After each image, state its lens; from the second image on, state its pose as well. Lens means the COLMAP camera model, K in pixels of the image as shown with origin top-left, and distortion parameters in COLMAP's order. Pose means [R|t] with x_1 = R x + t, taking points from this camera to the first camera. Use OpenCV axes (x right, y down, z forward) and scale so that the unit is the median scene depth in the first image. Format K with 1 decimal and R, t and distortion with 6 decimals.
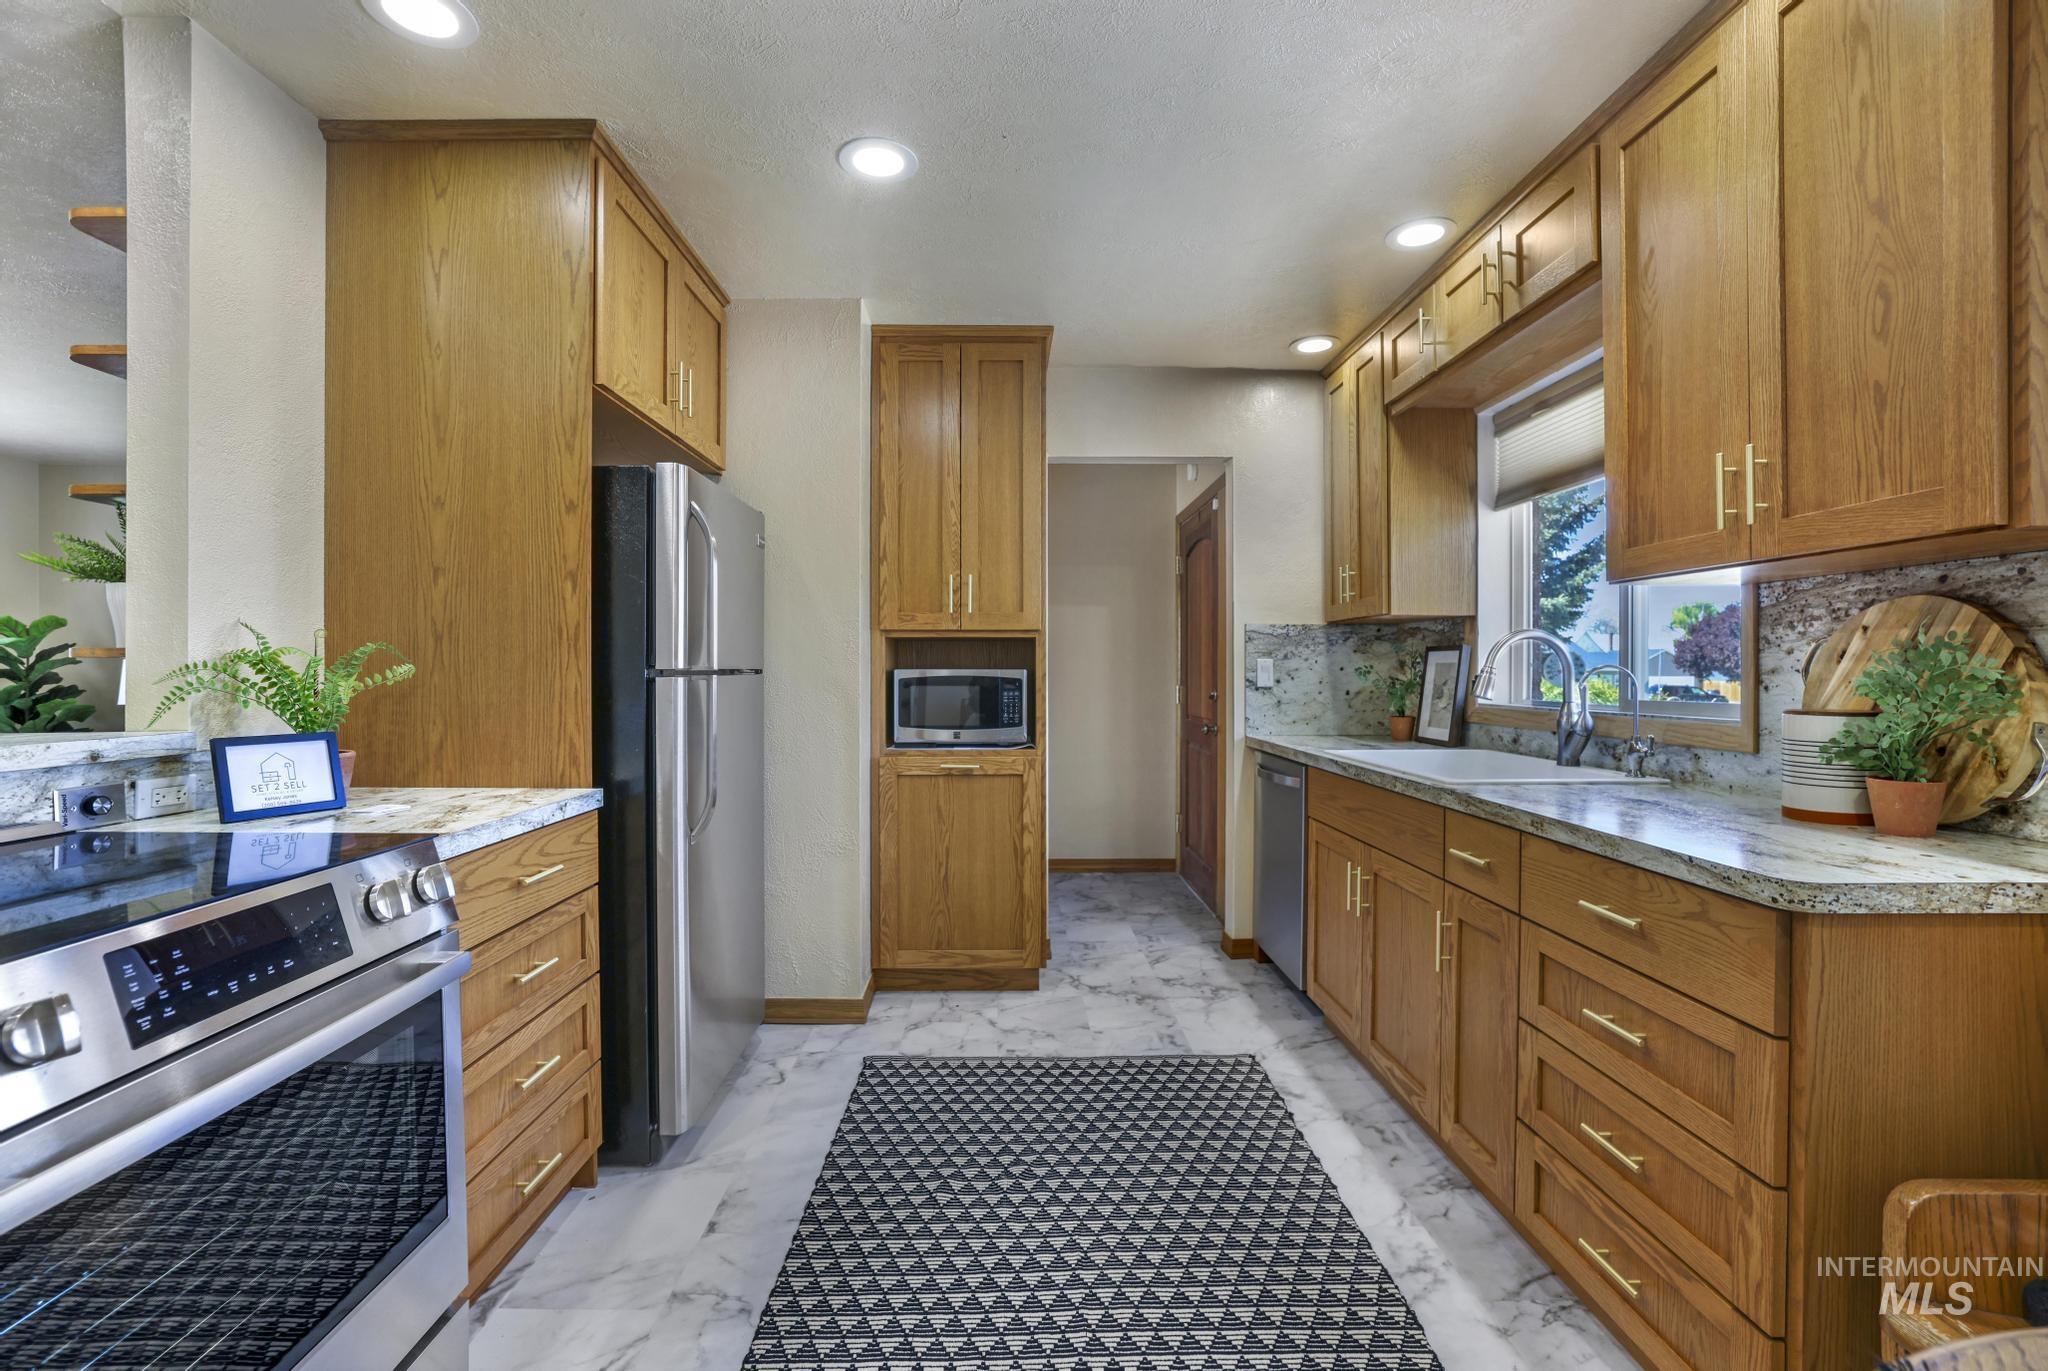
lens RADIAL K [[899.3, 0, 1009.2], [0, 899.3, 673.8], [0, 0, 1]] dist [-0.043984, 0.016628]
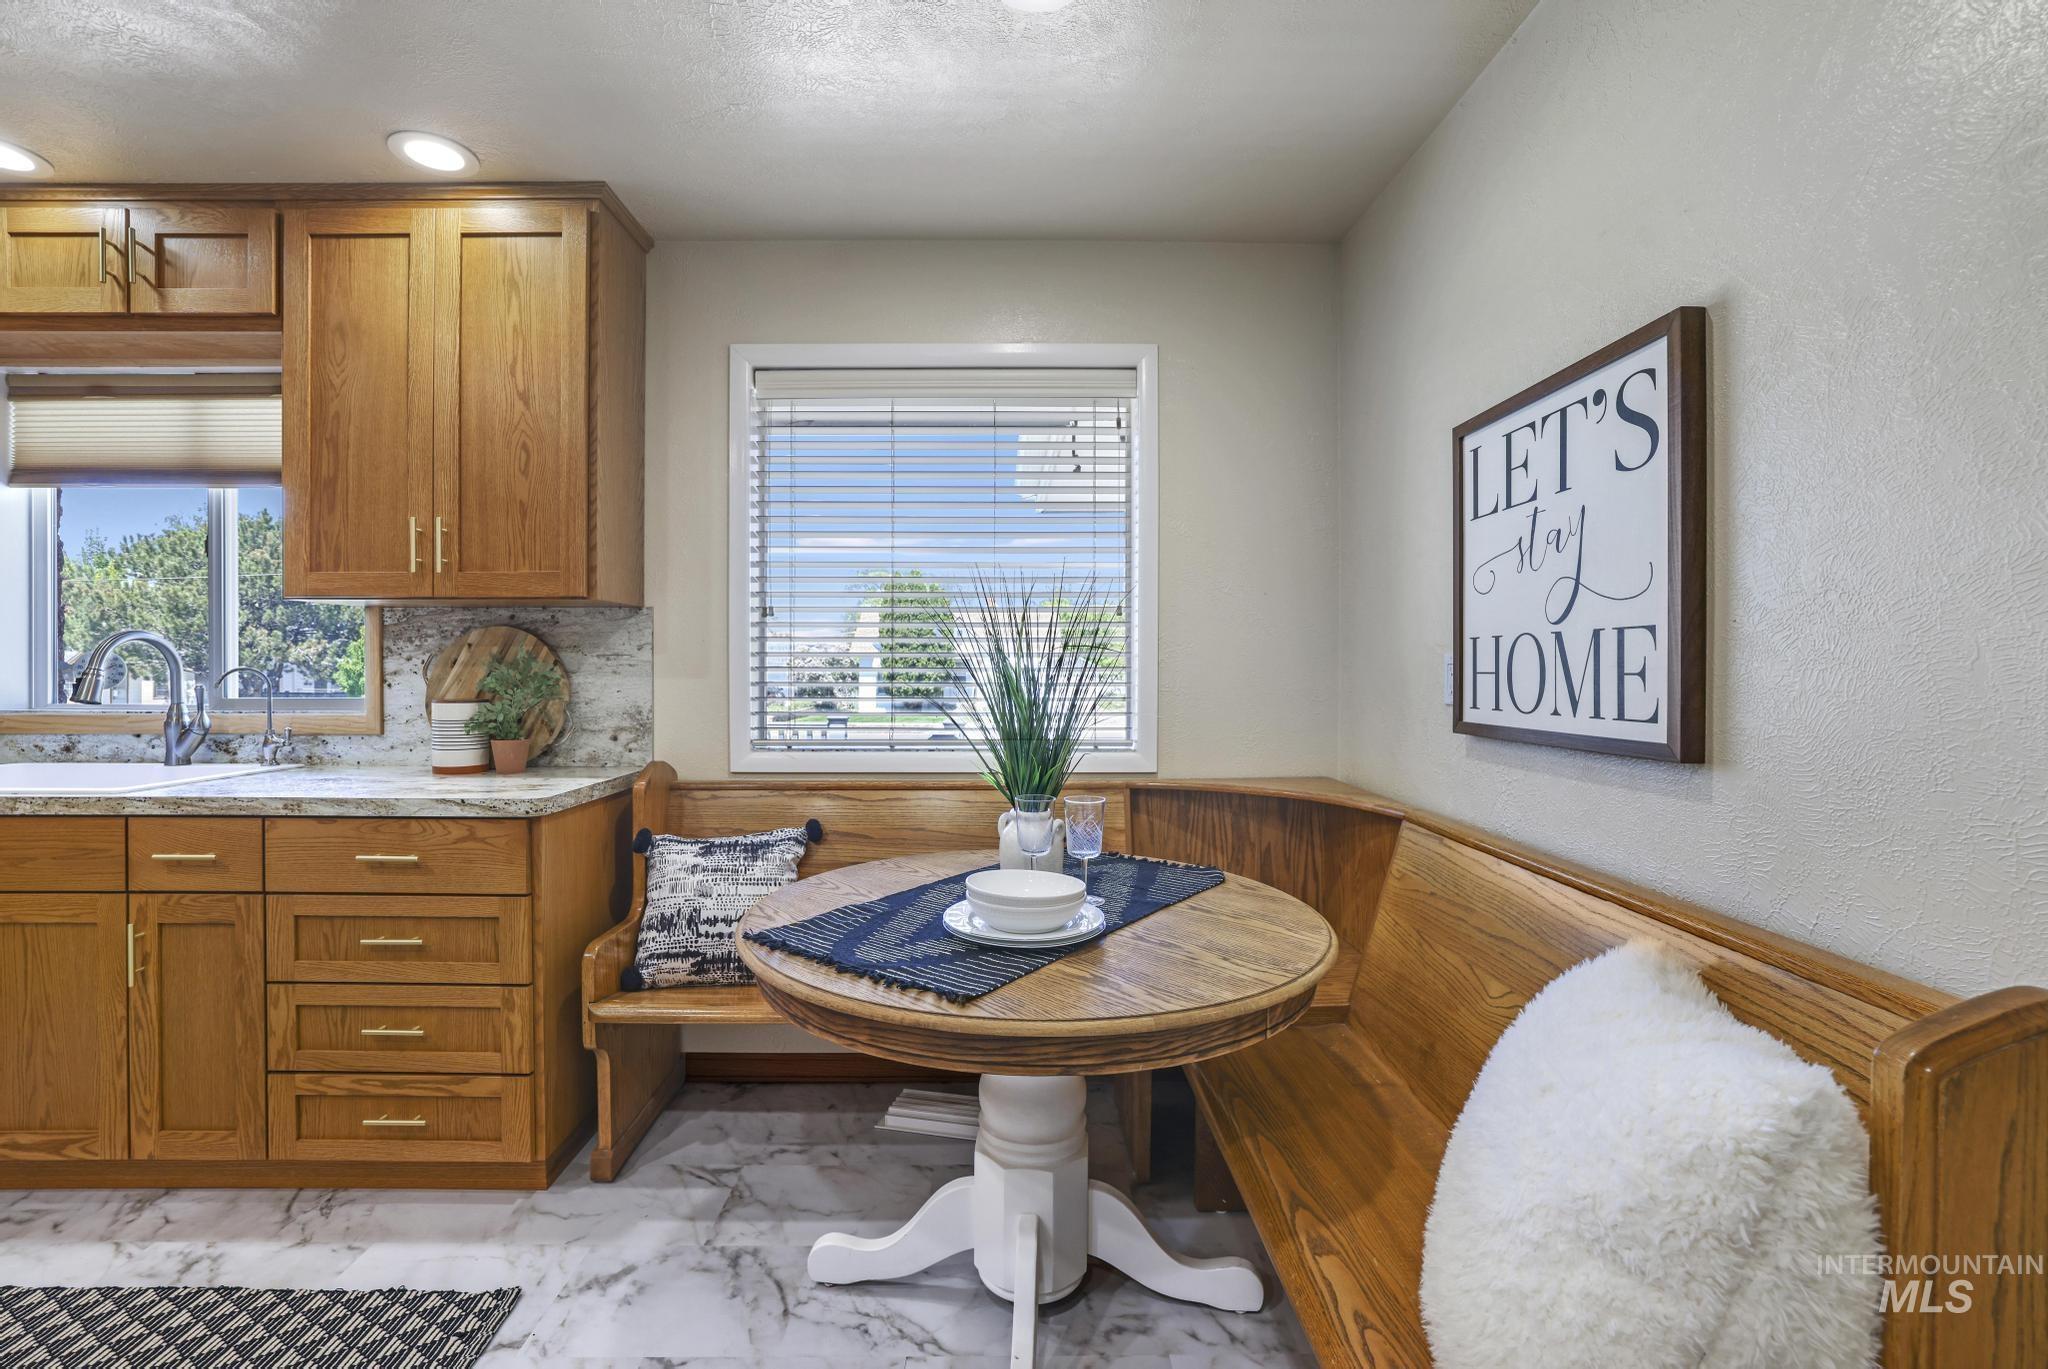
lens RADIAL K [[899.3, 0, 1009.2], [0, 899.3, 672.8], [0, 0, 1]] dist [-0.043984, 0.016628]
pose [[0.000581, -0.007822, 0.999969, -0.524462], [0.001962, 0.999967, 0.007821, -0.012451], [-0.999998, 0.001957, 0.000597, 0.051007]]
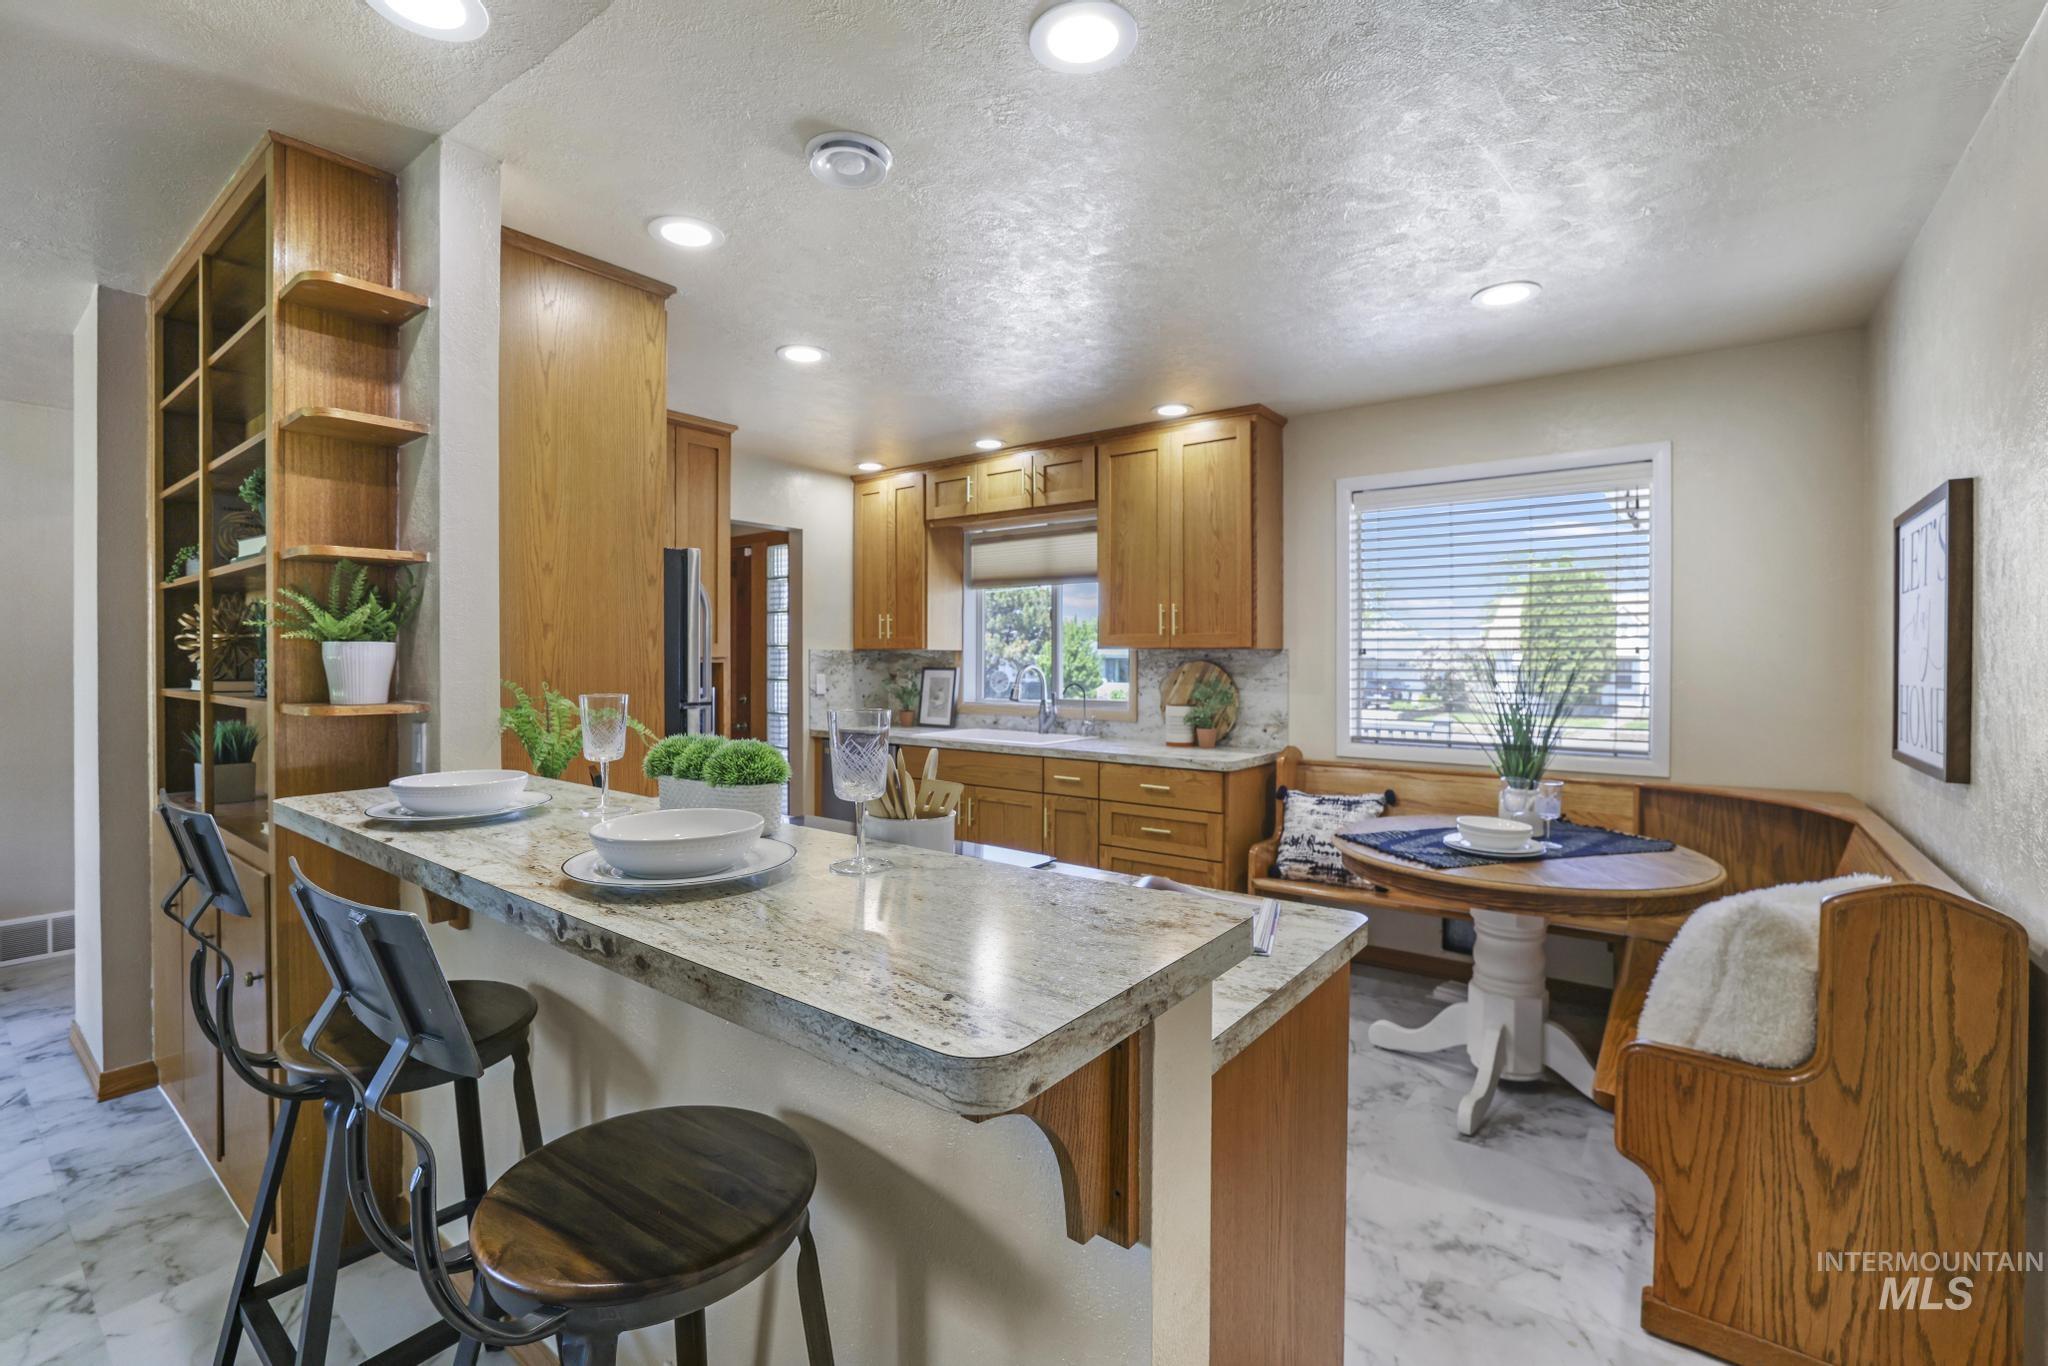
lens RADIAL K [[893.4, 0, 1021.5], [0, 893.4, 666.1], [0, 0, 1]] dist [-0.044072, 0.016416]
pose [[0.615393, -0.004587, 0.788207, -1.313656], [-0.000080, 0.999983, 0.005882, -0.079028], [-0.788220, -0.003683, 0.615382, -0.242221]]
